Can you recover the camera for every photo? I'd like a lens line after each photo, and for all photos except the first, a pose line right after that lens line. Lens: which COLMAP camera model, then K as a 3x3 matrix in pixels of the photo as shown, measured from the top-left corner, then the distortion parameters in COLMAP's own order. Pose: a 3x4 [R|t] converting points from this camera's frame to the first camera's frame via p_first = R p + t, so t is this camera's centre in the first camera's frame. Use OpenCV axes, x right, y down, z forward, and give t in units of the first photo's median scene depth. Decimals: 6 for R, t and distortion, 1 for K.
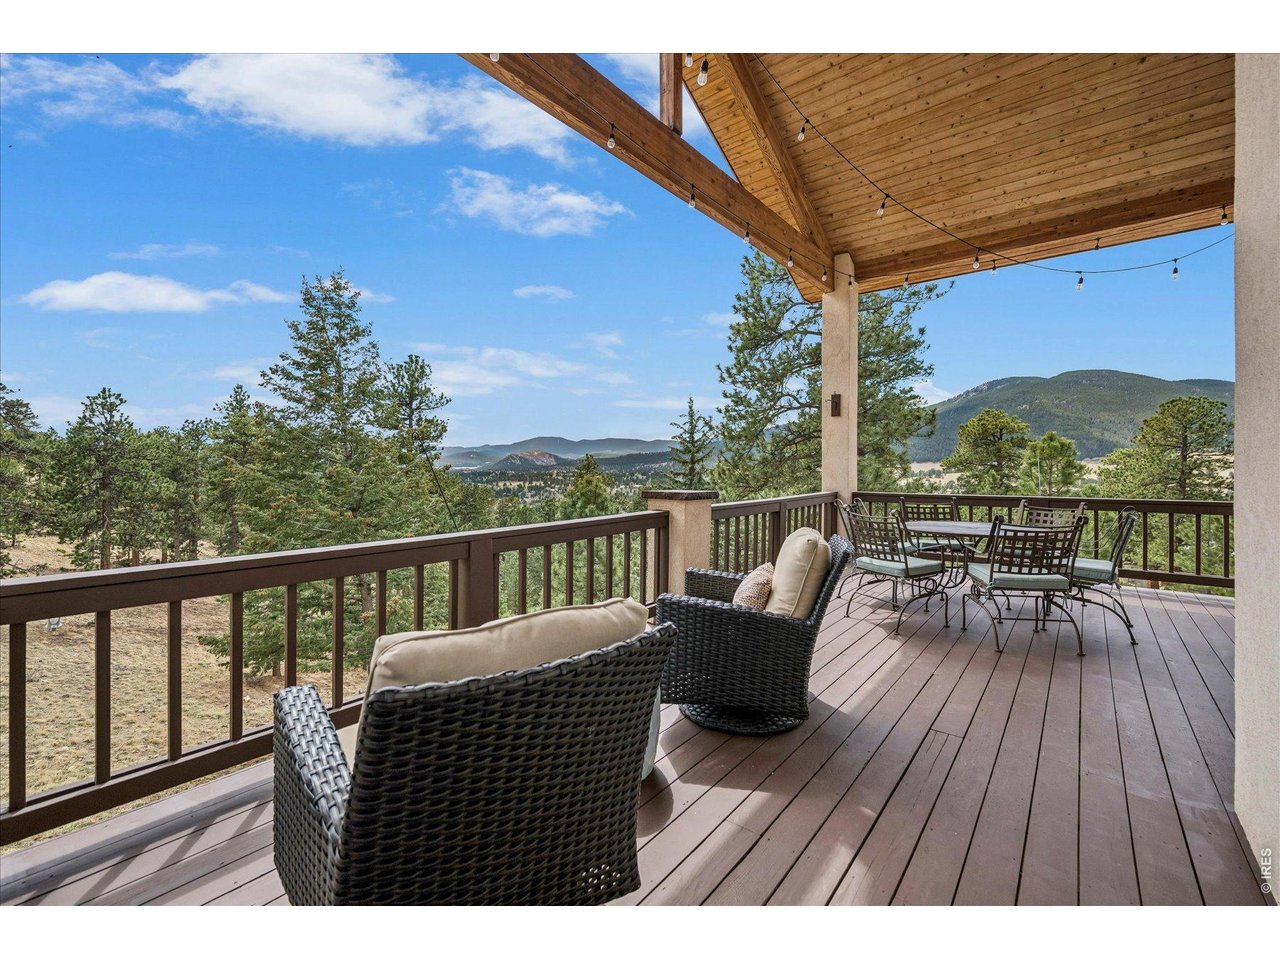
lens RADIAL K [[556.9, 0, 636.0], [0, 556.9, 474.7], [0, 0, 1]] dist [0.000165, 0.000187]
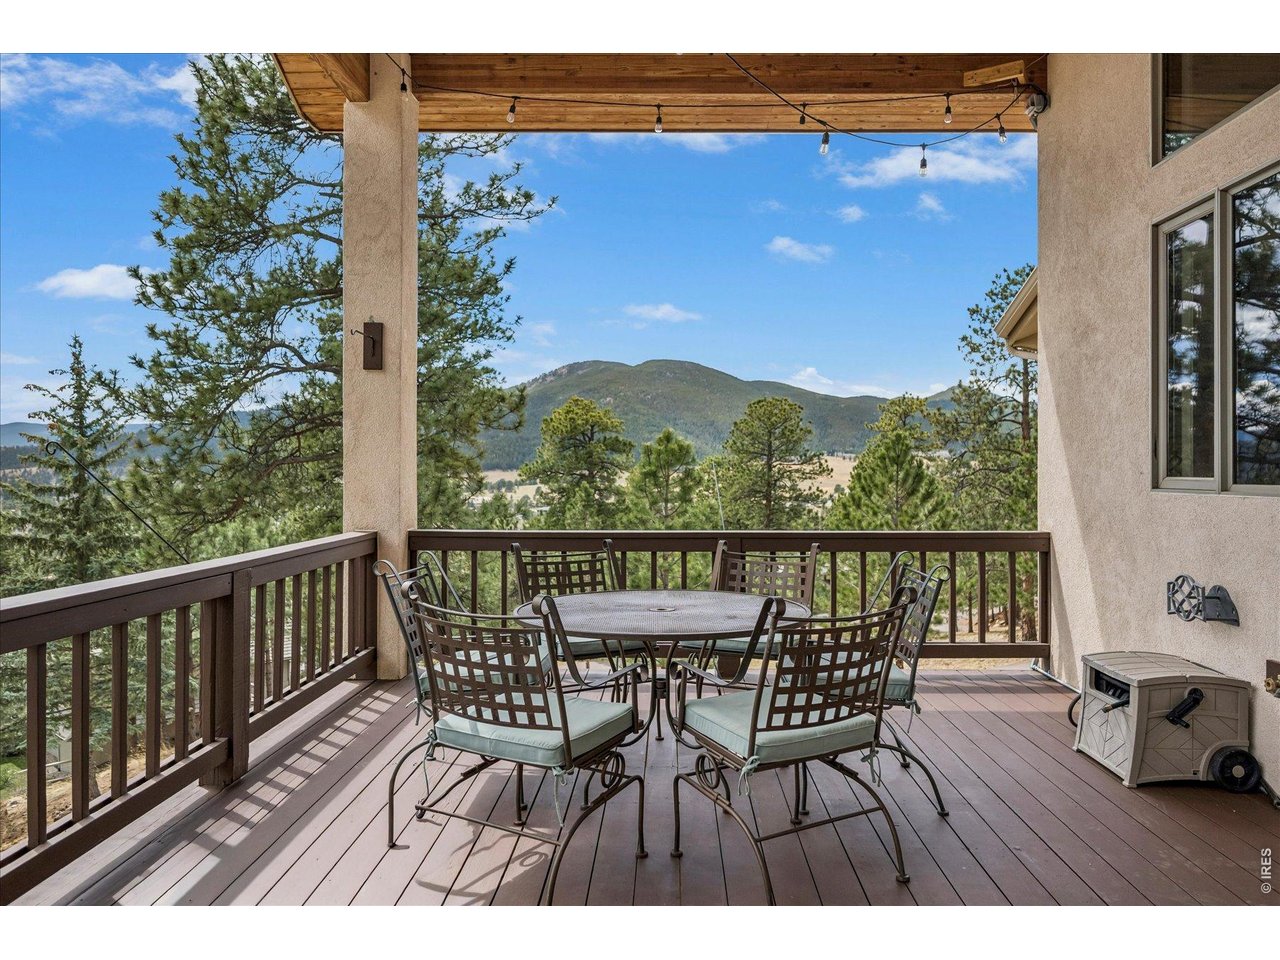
lens RADIAL K [[859.4, 0, 670.6], [0, 859.4, 477.8], [0, 0, 1]] dist [-0.020708, -0.004092]
pose [[0.774612, 0.003371, 0.632428, 0.038708], [0.004197, 0.999936, -0.010470, -0.001836], [-0.632423, 0.010764, 0.774548, 0.114151]]
